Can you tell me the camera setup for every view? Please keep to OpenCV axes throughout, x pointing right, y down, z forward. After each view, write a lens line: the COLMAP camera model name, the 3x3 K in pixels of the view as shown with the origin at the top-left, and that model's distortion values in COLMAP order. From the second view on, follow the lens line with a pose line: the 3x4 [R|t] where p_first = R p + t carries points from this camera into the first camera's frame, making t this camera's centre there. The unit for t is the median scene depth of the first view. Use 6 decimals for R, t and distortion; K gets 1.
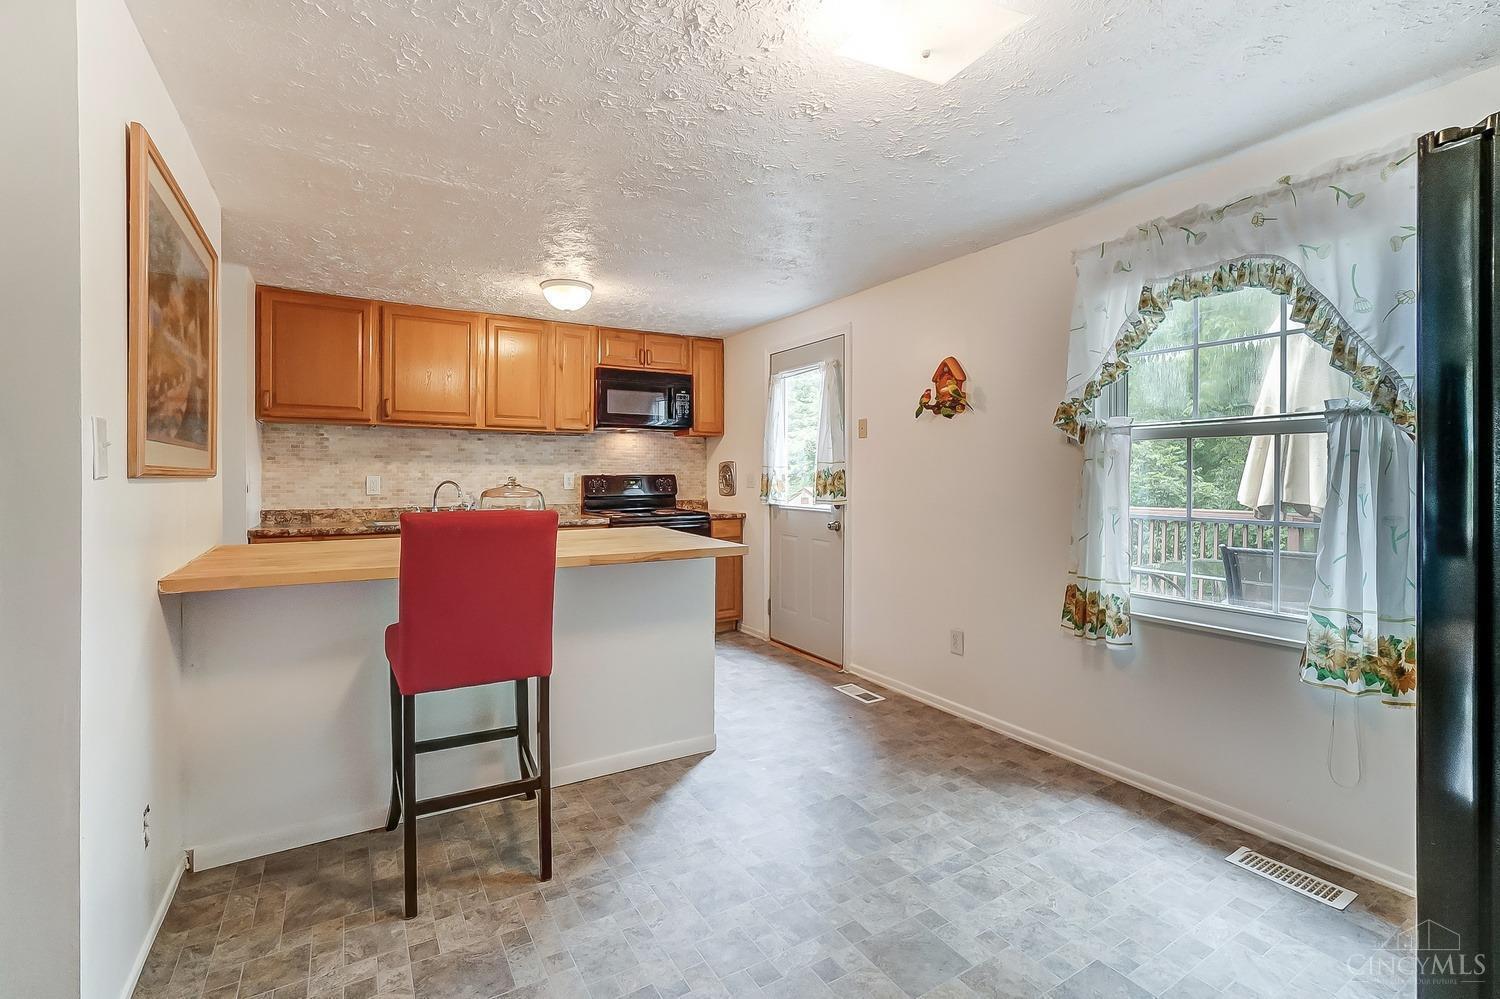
lens RADIAL K [[698.9, 0, 749.4], [0, 698.9, 471.2], [0, 0, 1]] dist [-0.002599, 0.000549]
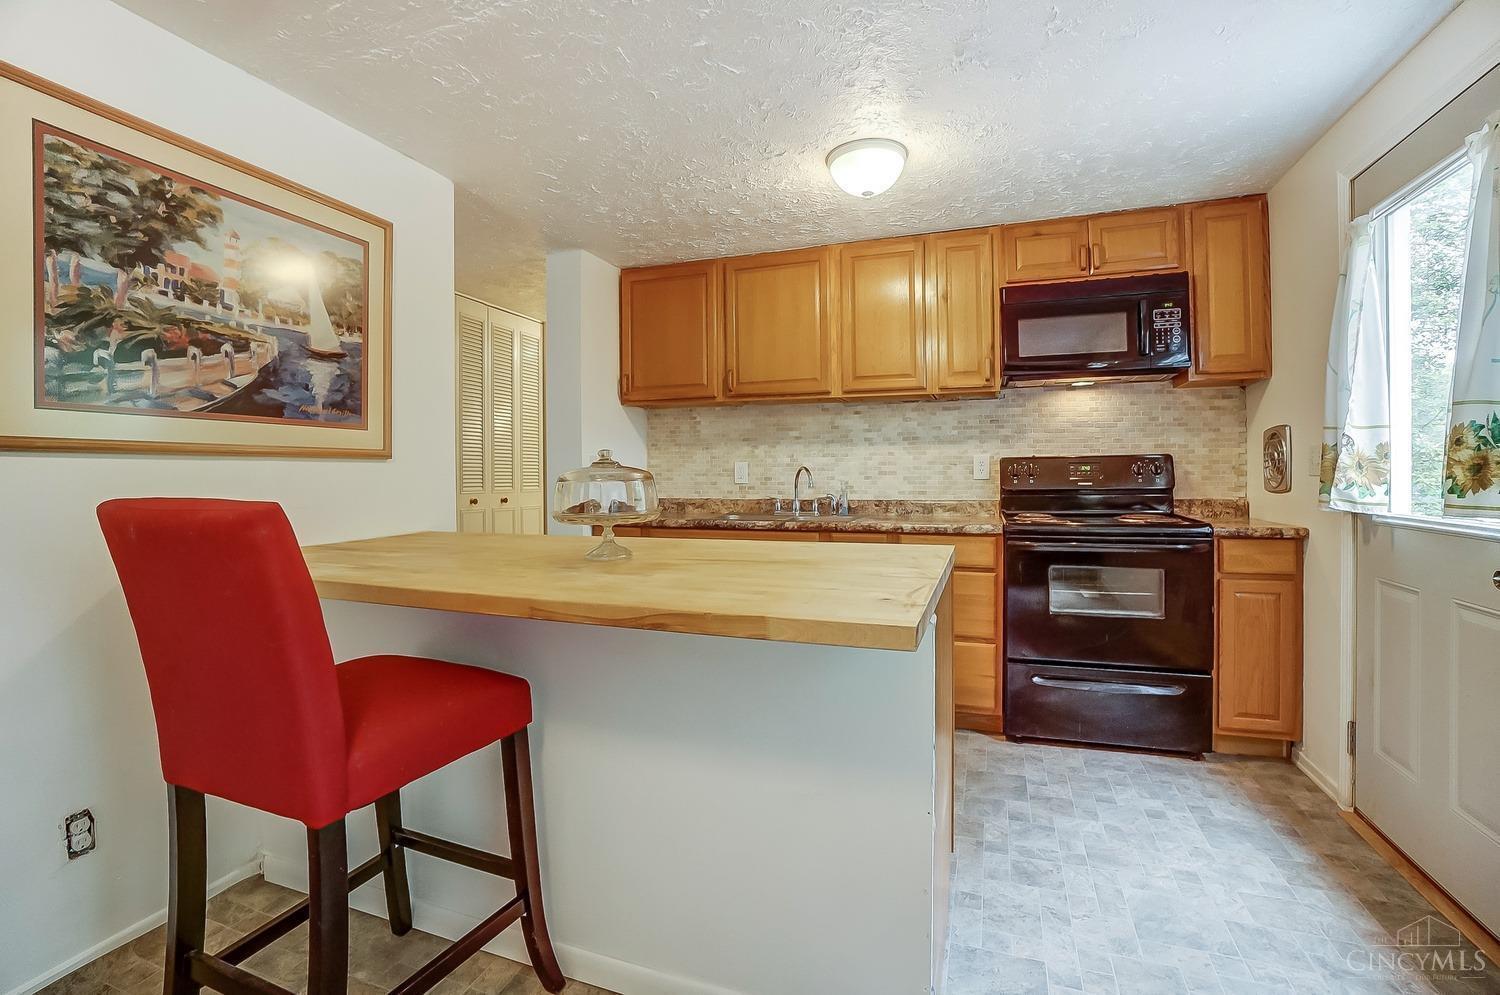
lens RADIAL K [[698.9, 0, 749.4], [0, 698.9, 469.2], [0, 0, 1]] dist [-0.002599, 0.000549]
pose [[0.638740, -0.008832, -0.769372, 0.128679], [0.011736, 0.999930, -0.001735, 0.016100], [0.769333, -0.007921, 0.638798, 0.412021]]
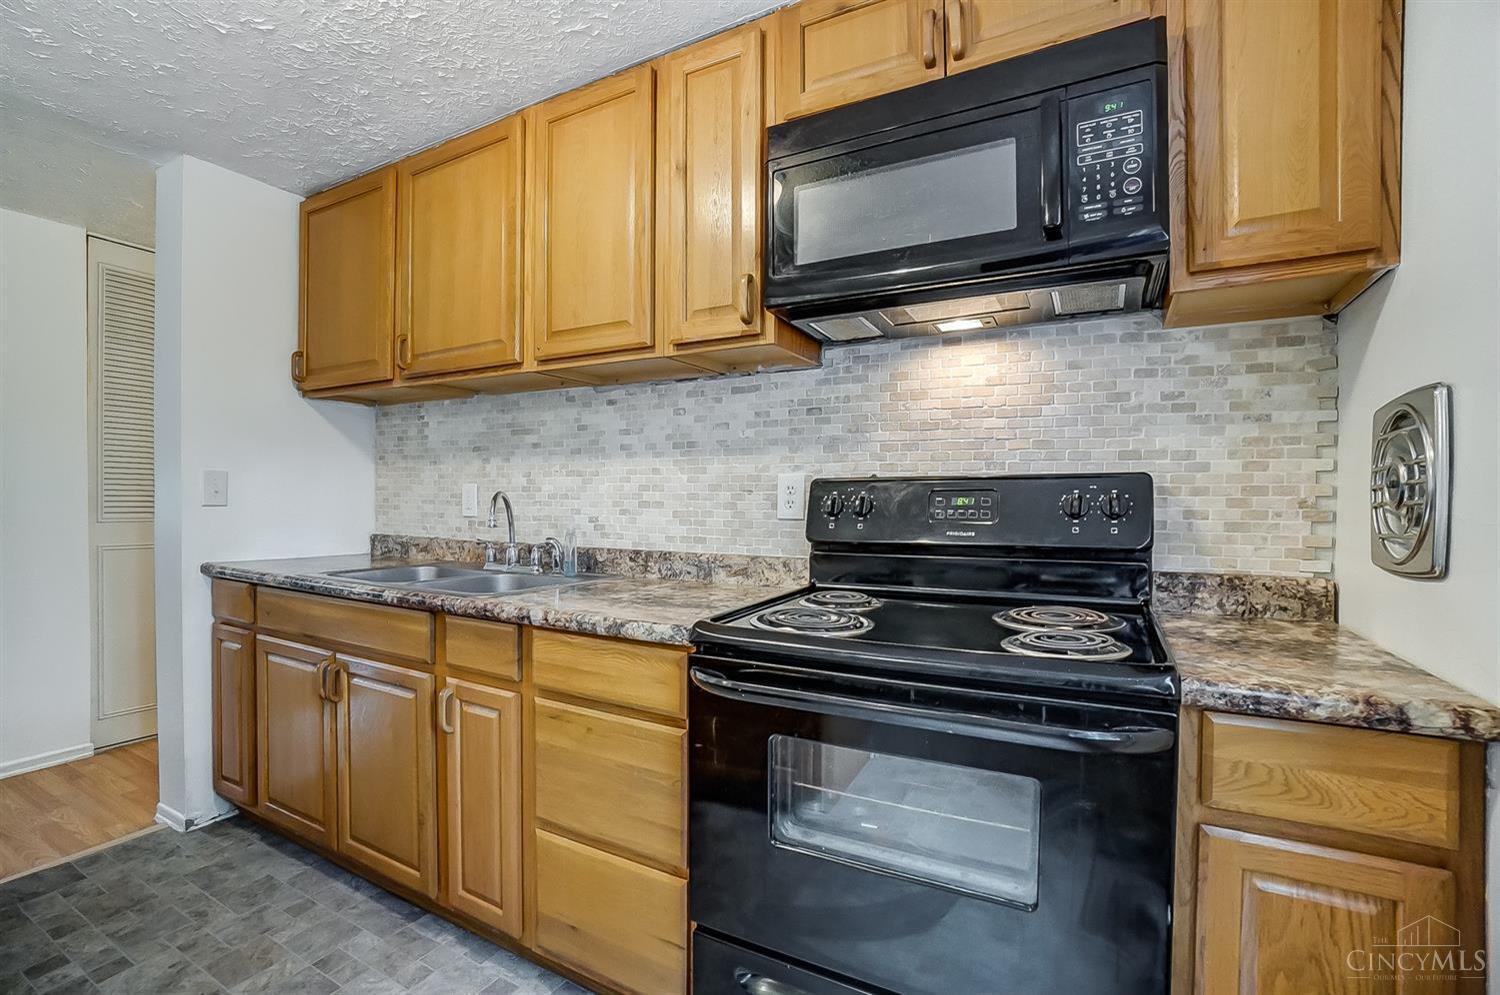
lens RADIAL K [[660.9, 0, 746.8], [0, 660.9, 503.2], [0, 0, 1]] dist [-0.004408, -0.000059]
pose [[0.489927, 0.009303, -0.871714, 0.036744], [-0.000677, 0.999947, 0.010291, 0.015736], [0.871763, -0.004452, 0.489907, 0.855084]]
